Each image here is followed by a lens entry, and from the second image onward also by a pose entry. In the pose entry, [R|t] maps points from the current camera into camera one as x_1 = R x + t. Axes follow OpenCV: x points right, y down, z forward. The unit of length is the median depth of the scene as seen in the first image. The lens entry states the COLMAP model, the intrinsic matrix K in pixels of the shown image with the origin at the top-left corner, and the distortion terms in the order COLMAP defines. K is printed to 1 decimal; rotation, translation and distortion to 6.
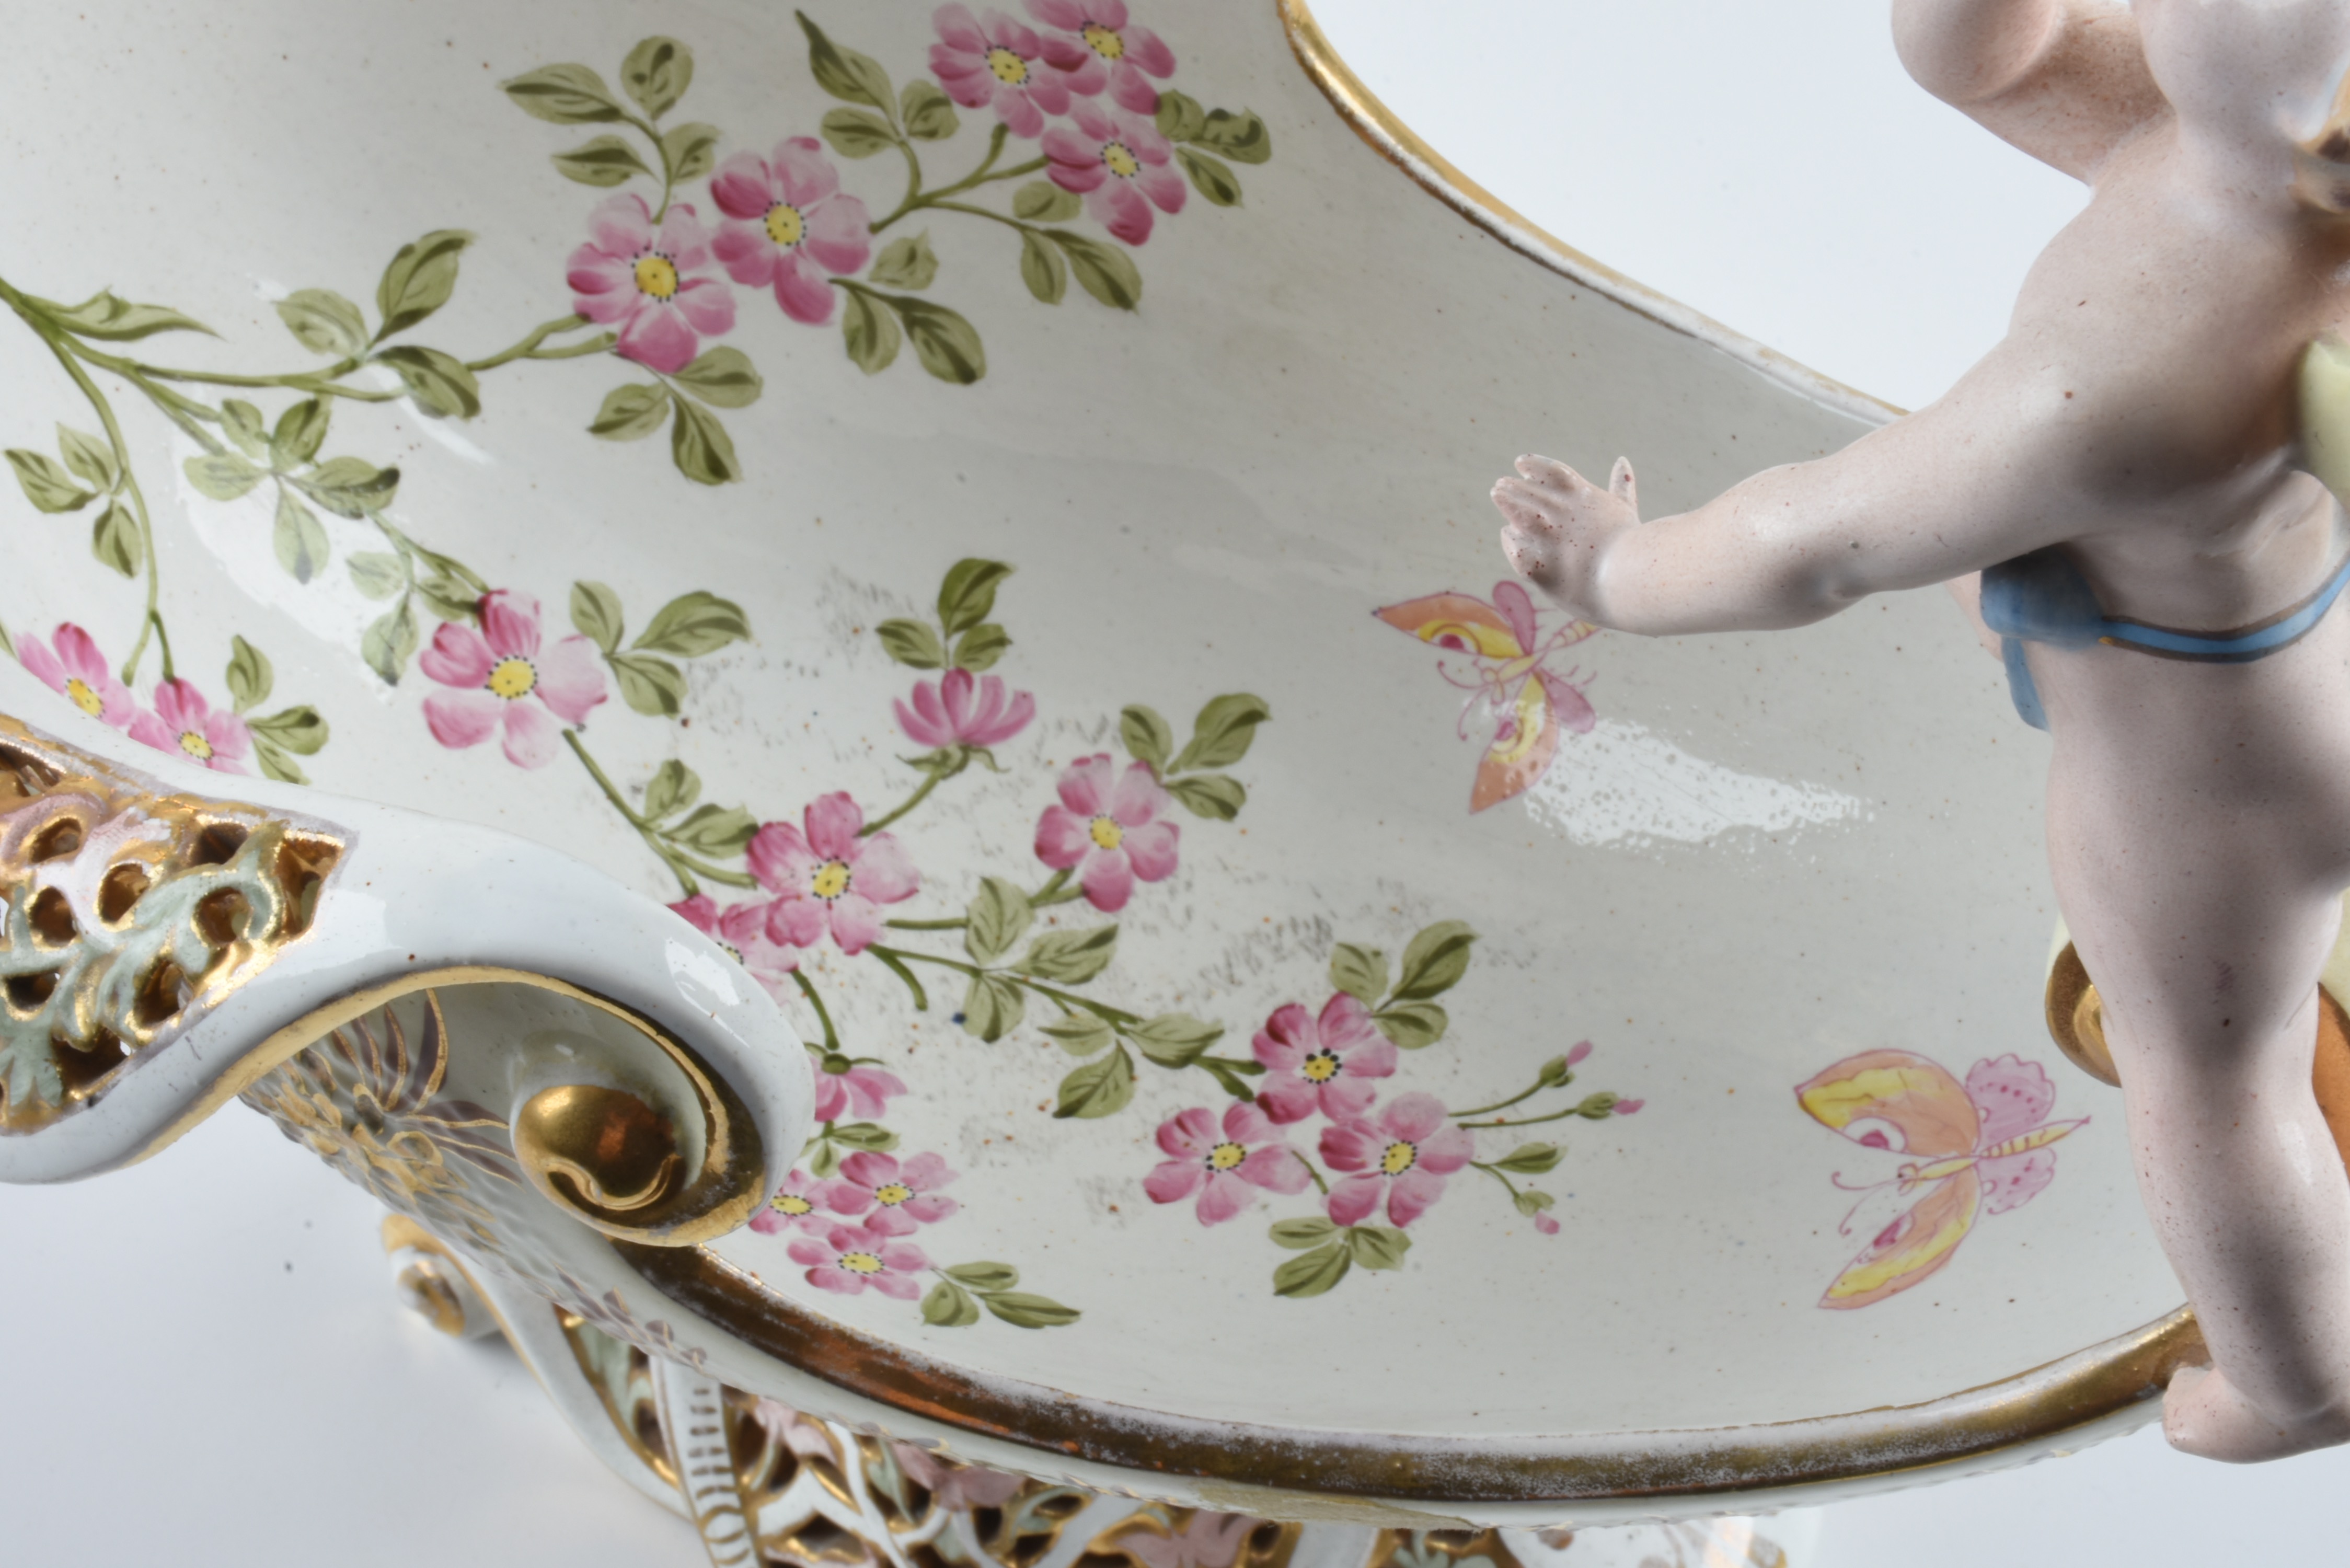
lens RADIAL K [[4359.1, 0, 1188.3], [0, 4359.1, 807.3], [0, 0, 1]] dist [0.009993, 0.000000]
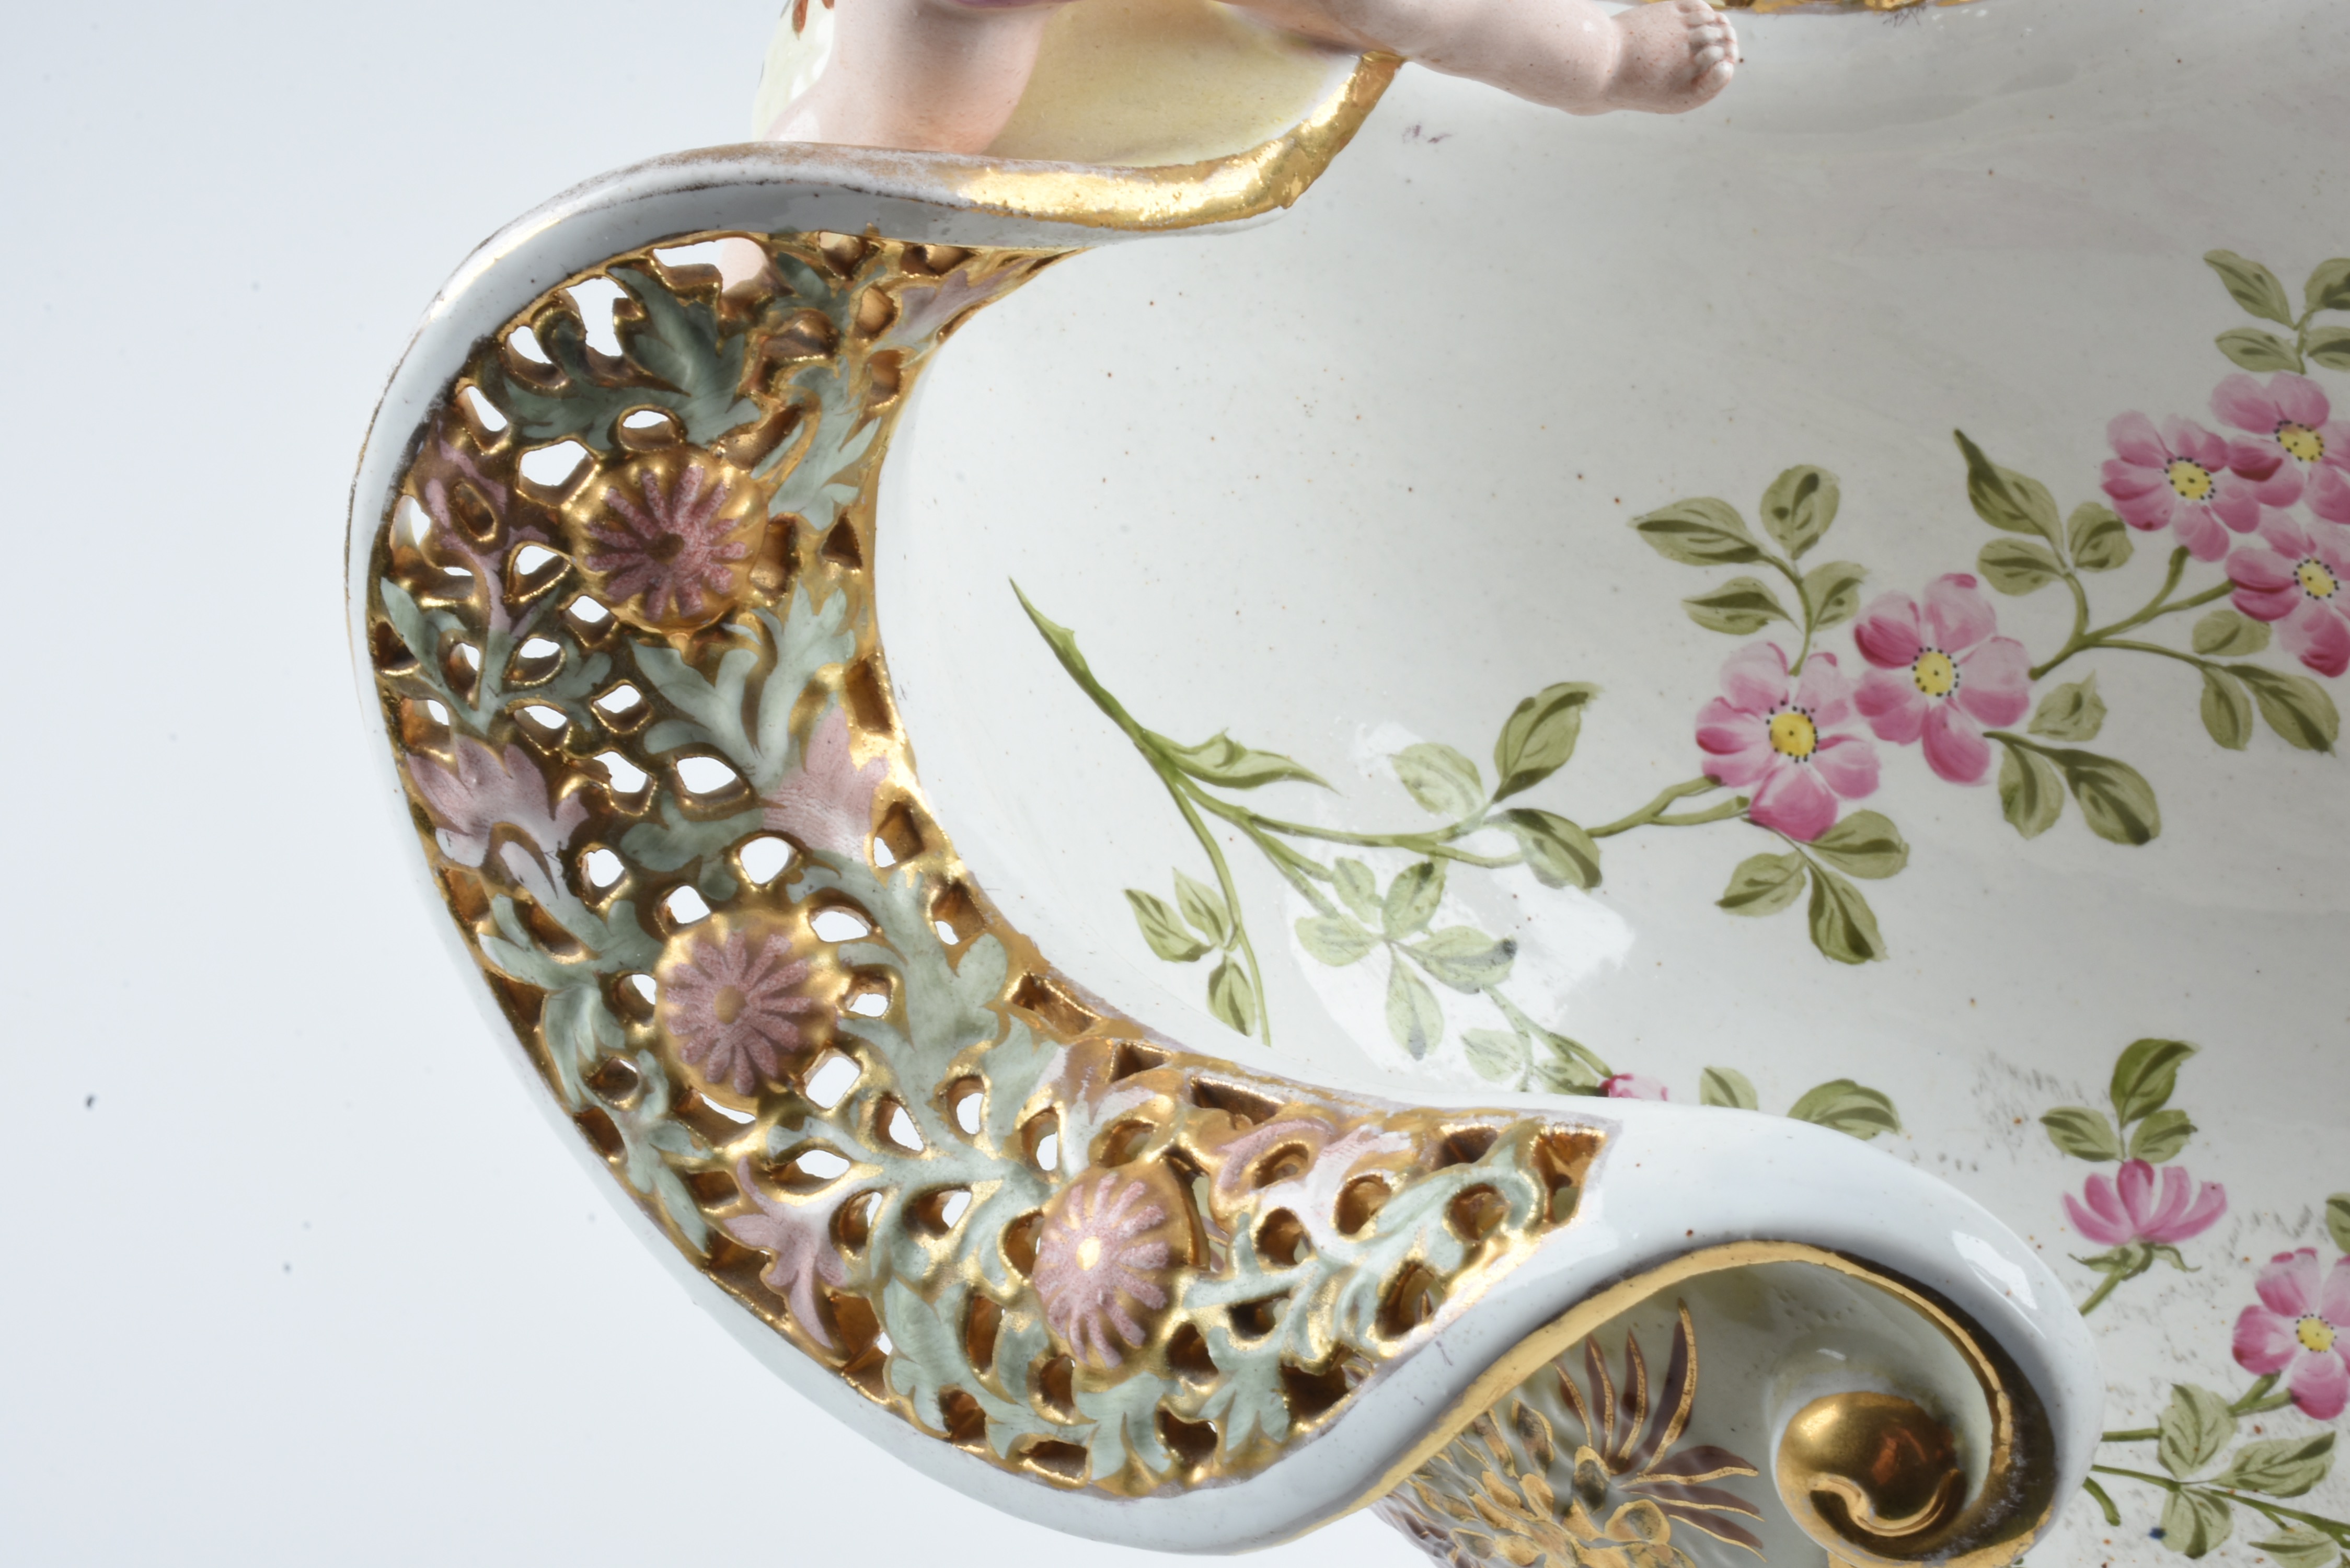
lens RADIAL K [[5645.3, 0, 1185.7], [0, 5645.3, 808.4], [0, 0, 1]] dist [-0.046350, 0.000000]
pose [[0.987839, -0.021533, -0.153984, -0.067544], [-0.010899, 0.978337, -0.206730, 0.141369], [0.155100, 0.205894, 0.966205, -0.158486]]
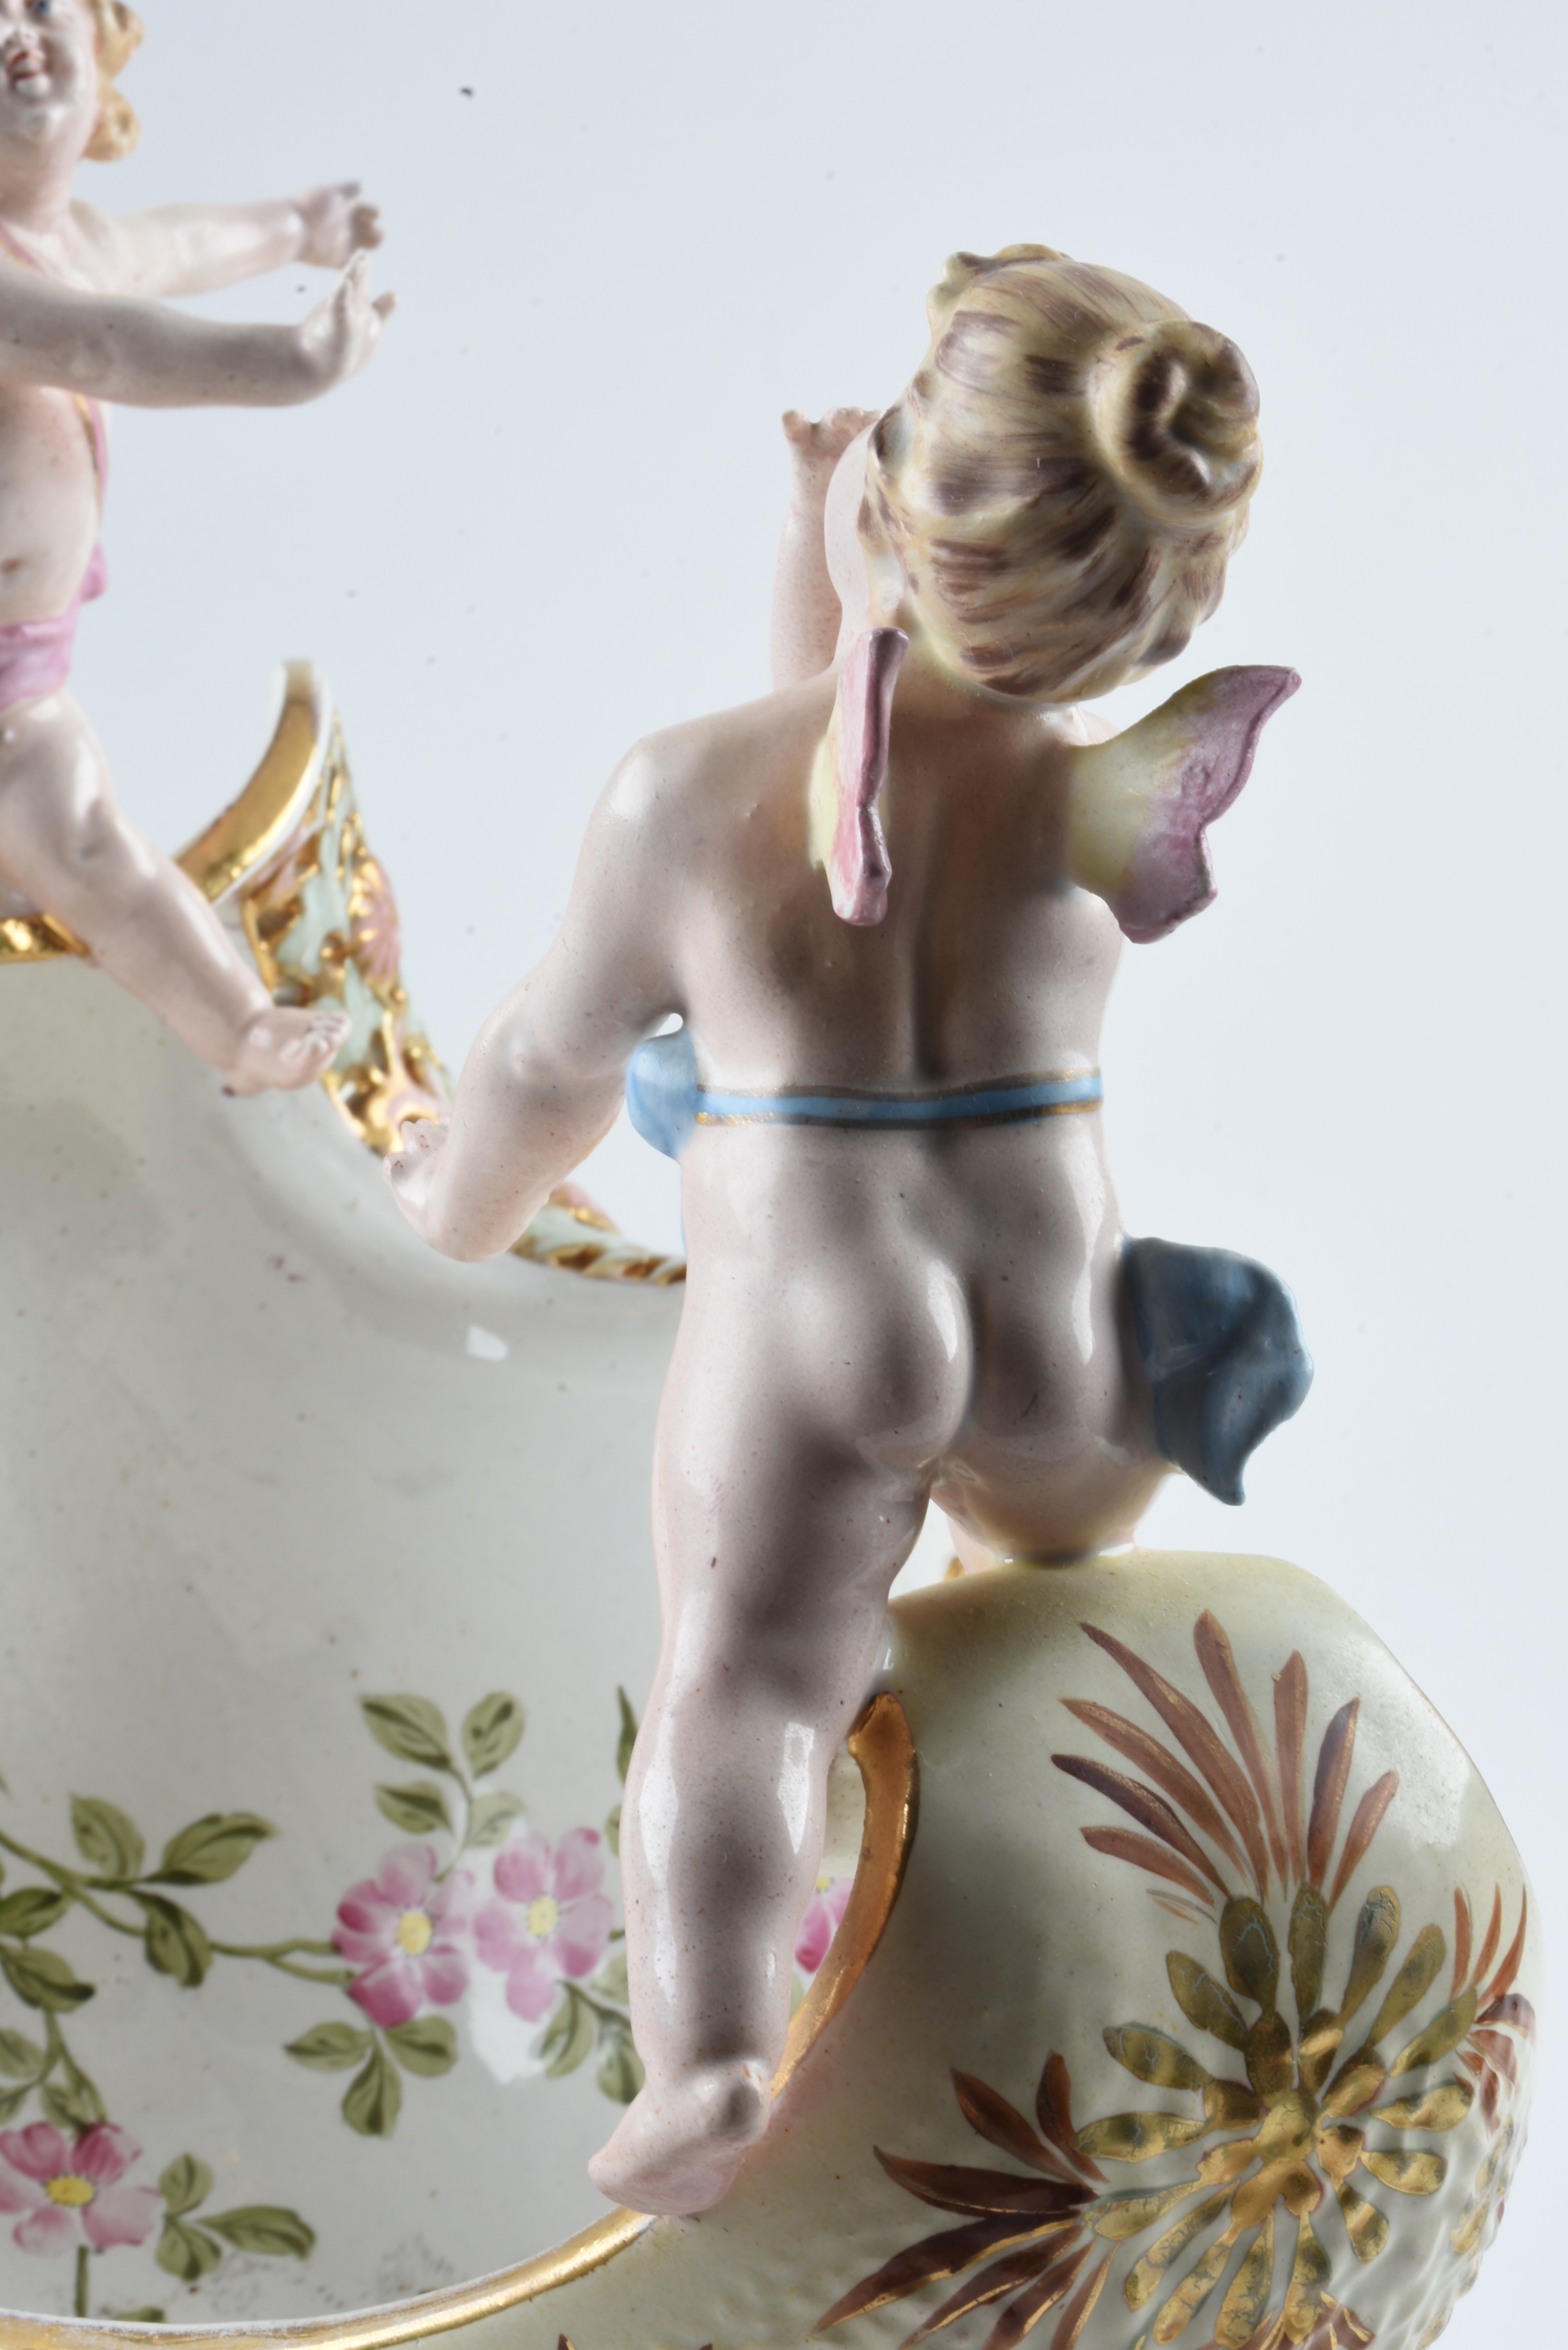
lens RADIAL K [[5645.3, 0, 782.1], [0, 5645.3, 1180.0], [0, 0, 1]] dist [-0.046350, 0.000000]
pose [[0.833914, 0.154764, -0.529750, 0.611777], [-0.488340, 0.654114, -0.577632, 0.475008], [0.257120, 0.740393, 0.621053, 0.101405]]
